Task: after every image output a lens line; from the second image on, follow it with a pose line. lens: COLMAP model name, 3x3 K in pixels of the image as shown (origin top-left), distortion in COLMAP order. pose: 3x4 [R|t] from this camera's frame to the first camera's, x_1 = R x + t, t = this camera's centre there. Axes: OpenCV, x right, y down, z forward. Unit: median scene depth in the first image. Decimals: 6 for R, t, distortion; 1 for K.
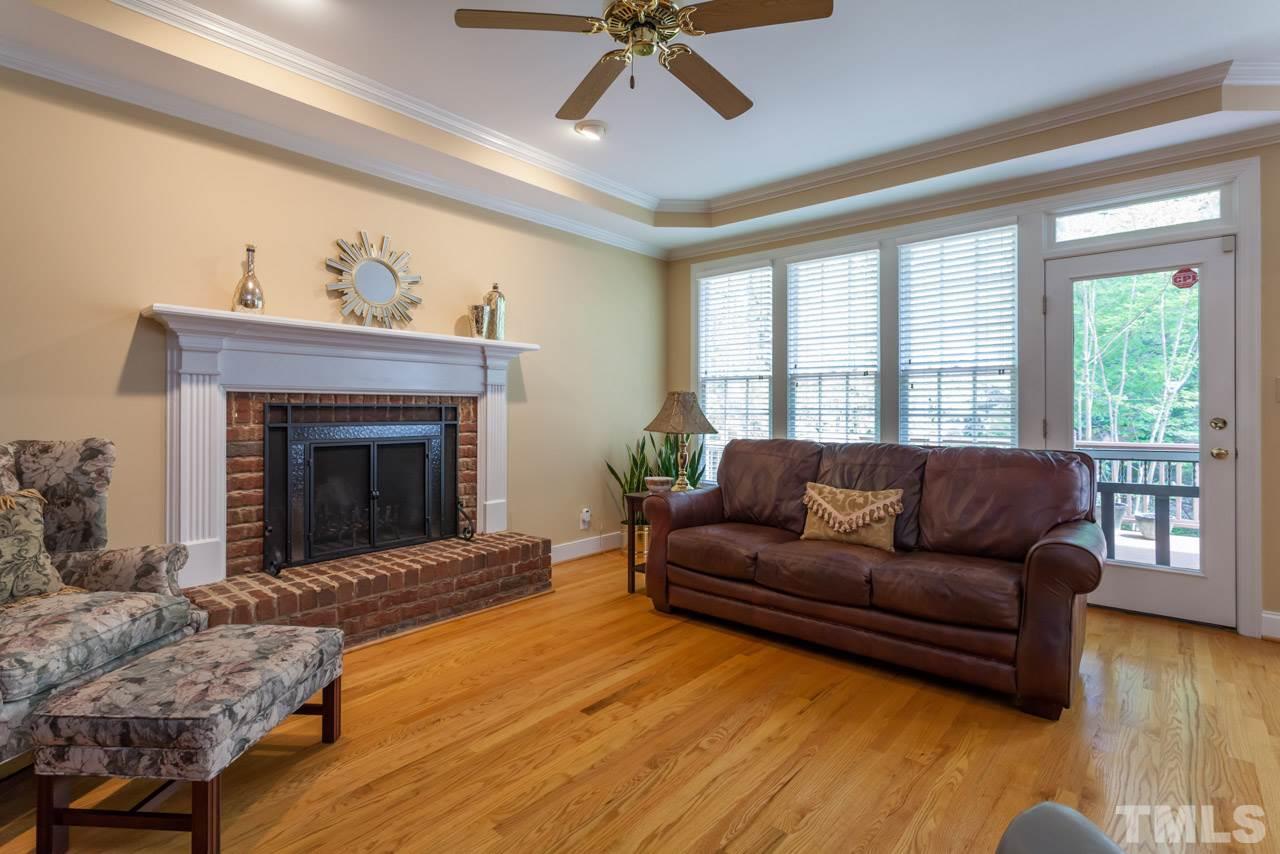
lens RADIAL K [[619.6, 0, 623.5], [0, 619.6, 411.8], [0, 0, 1]] dist [-0.004497, -0.000066]
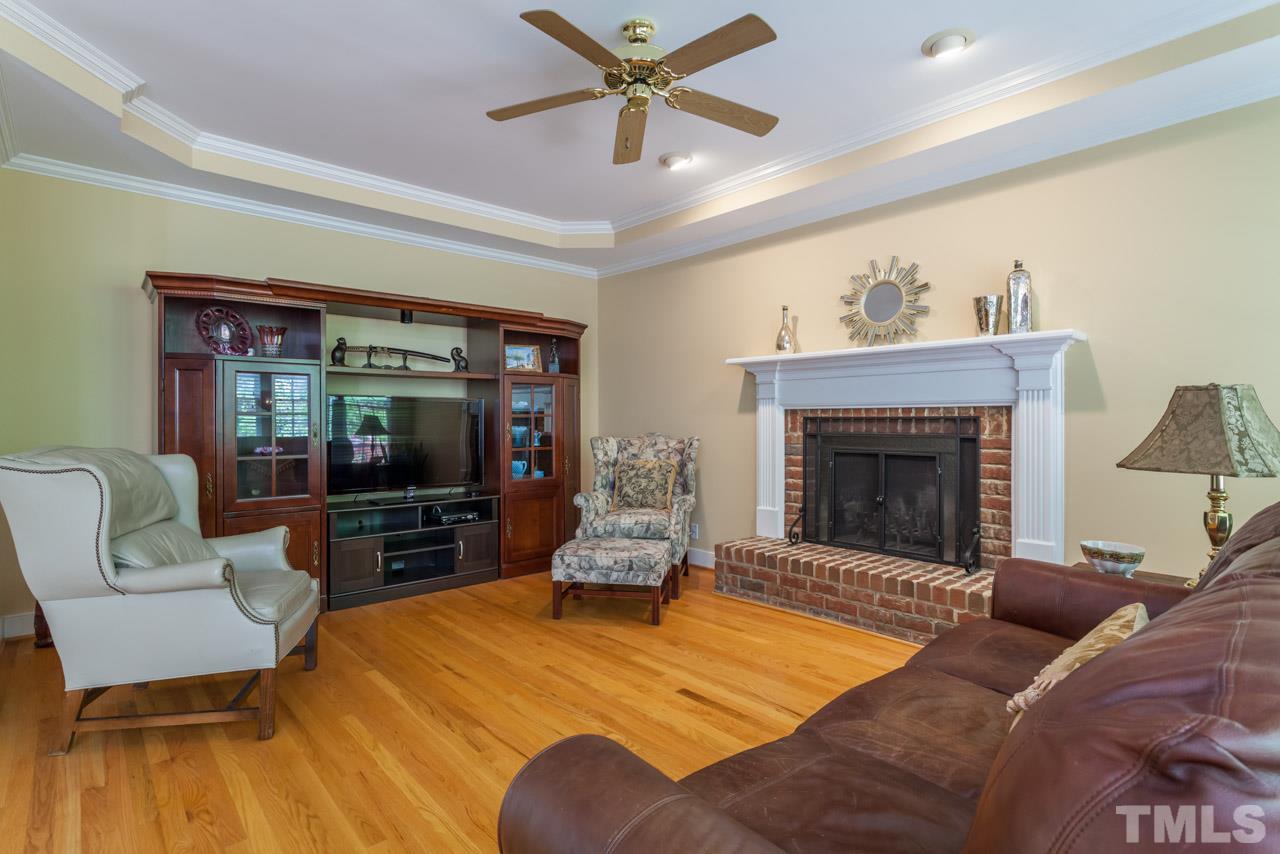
lens RADIAL K [[619.6, 0, 638.1], [0, 619.6, 422.7], [0, 0, 1]] dist [-0.004497, -0.000066]
pose [[-0.106912, -0.001834, -0.994267, 0.758993], [-0.006166, 0.999980, -0.001182, 0.002287], [0.994249, 0.006005, -0.106921, 0.740630]]
